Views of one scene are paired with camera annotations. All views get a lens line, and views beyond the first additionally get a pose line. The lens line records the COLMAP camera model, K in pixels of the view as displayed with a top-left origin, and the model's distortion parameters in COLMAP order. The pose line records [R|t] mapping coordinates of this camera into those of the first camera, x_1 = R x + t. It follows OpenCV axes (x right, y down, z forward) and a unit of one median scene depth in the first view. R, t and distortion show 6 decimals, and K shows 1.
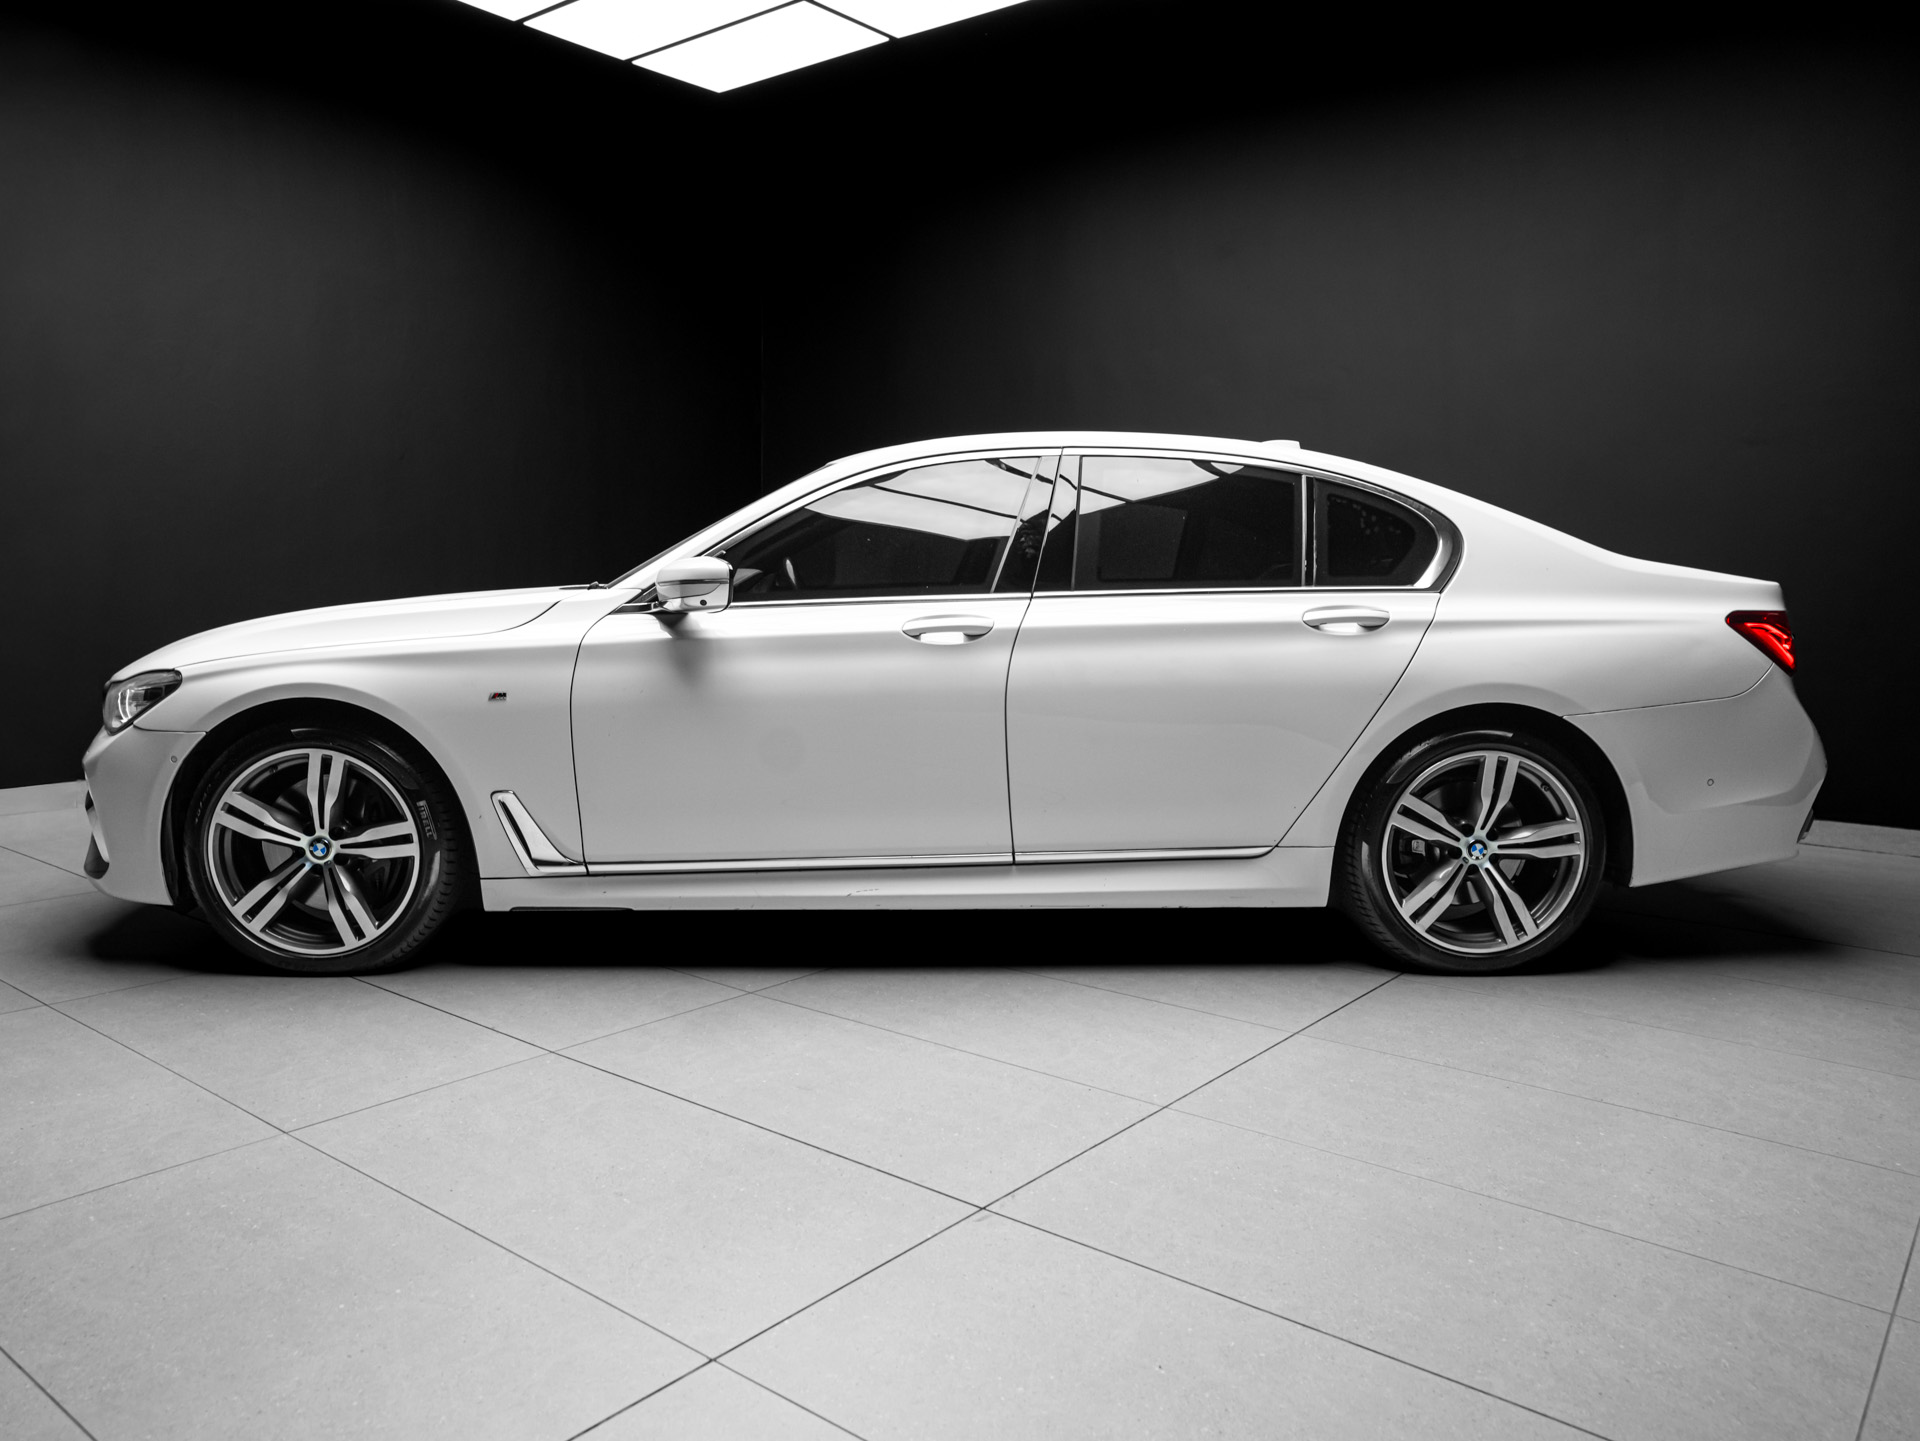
lens RADIAL K [[1569.7, 0, 990.6], [0, 1569.7, 710.9], [0, 0, 1]] dist [-0.028232, 0.080630]
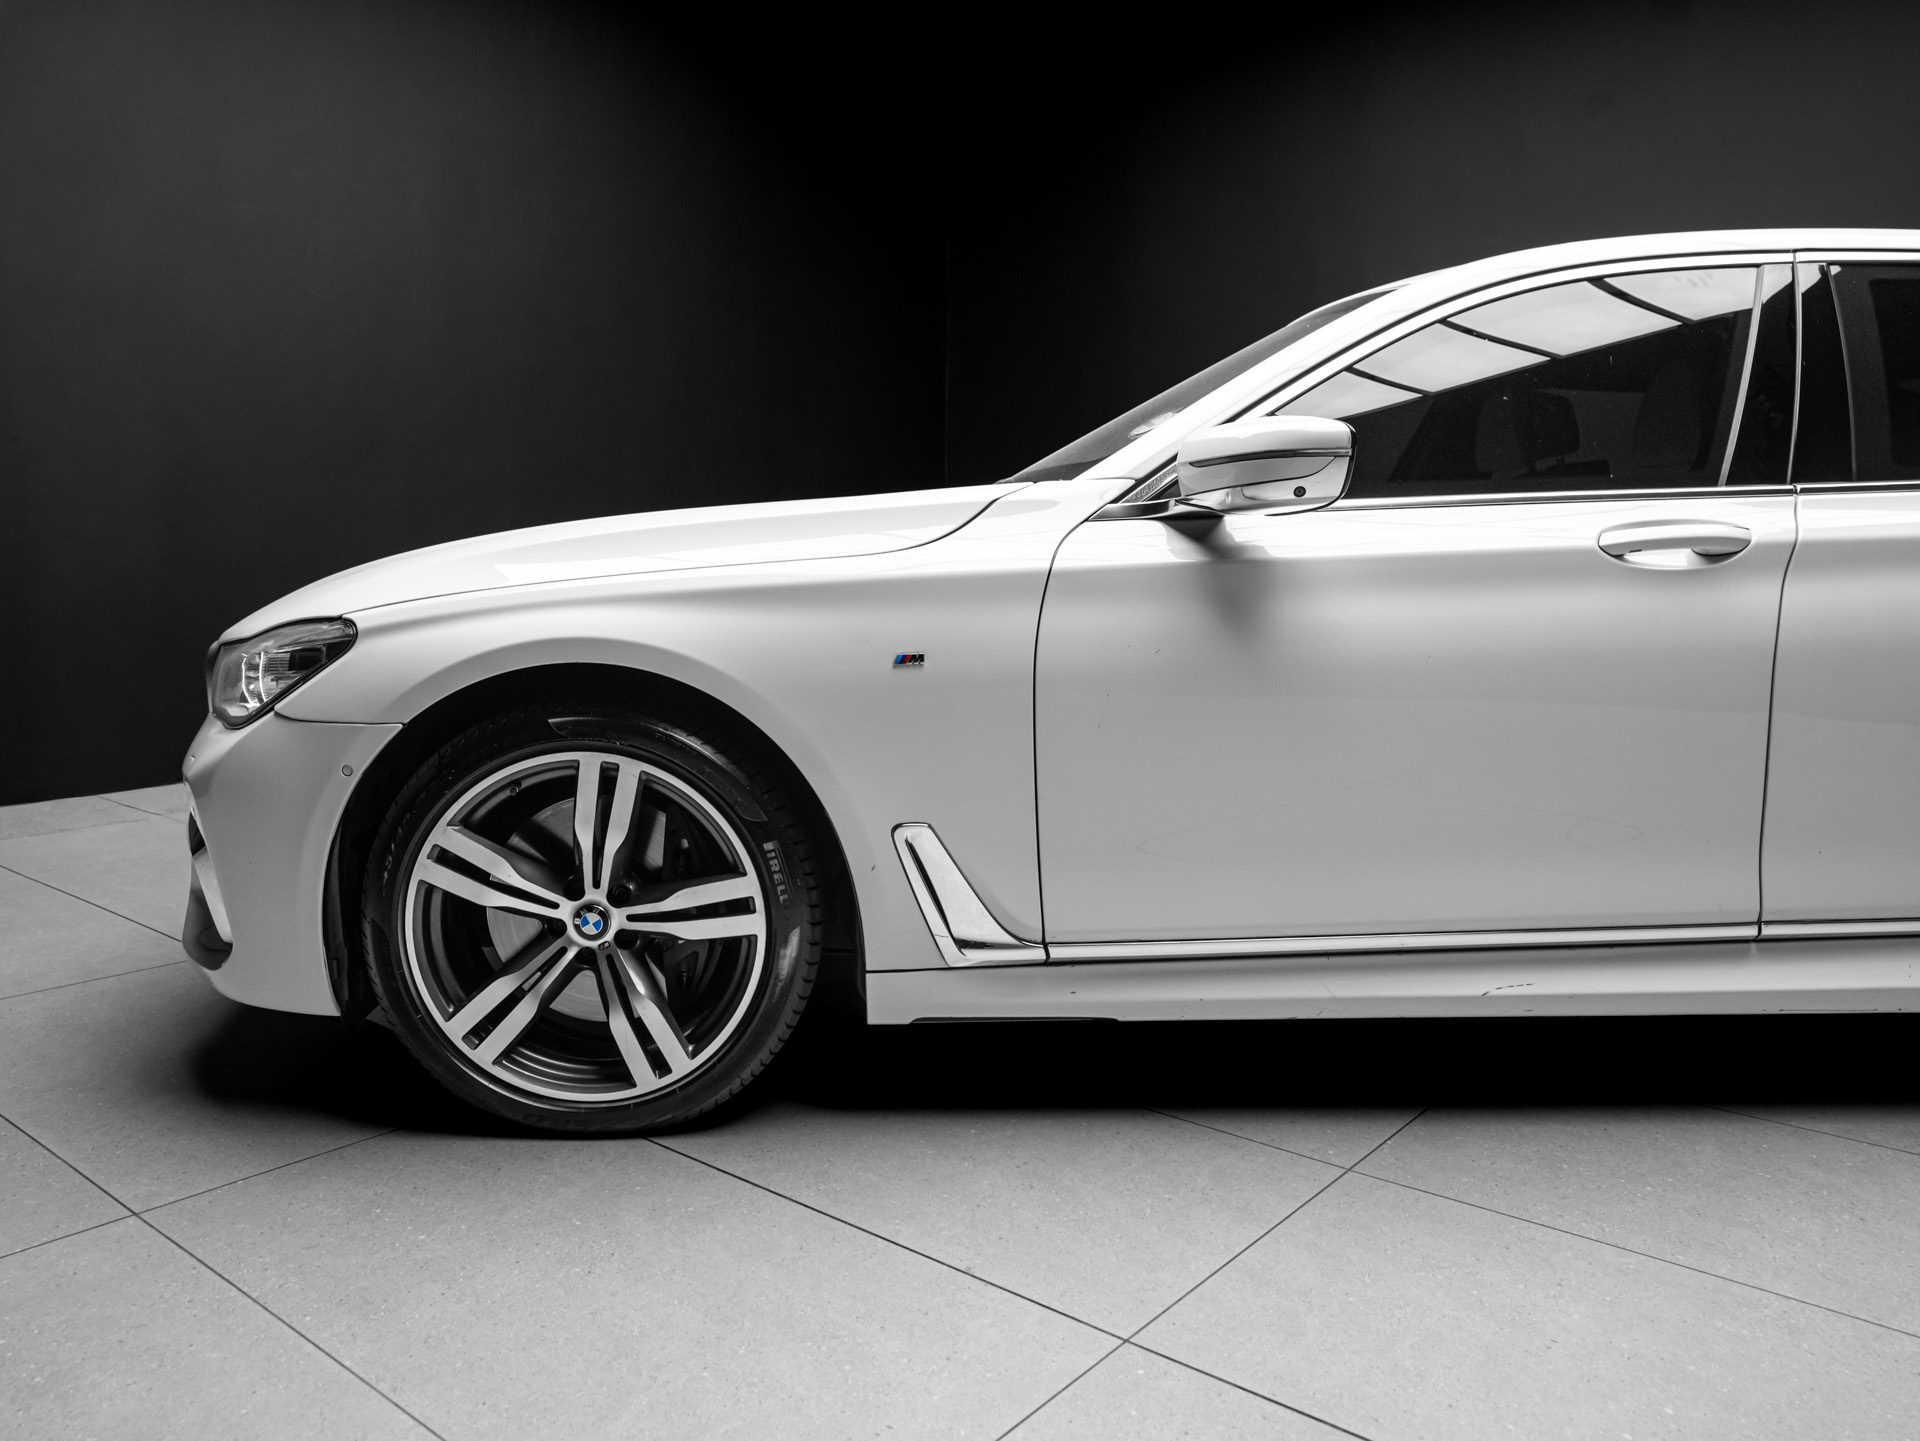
lens RADIAL K [[1442.1, 0, 960.0], [0, 1442.1, 720.5], [0, 0, 1]] dist [-0.025951, 0.068825]
pose [[0.999941, -0.003387, 0.010352, -0.294812], [0.003227, 0.999877, 0.015368, 0.004650], [-0.010402, -0.015334, 0.999828, 0.458797]]
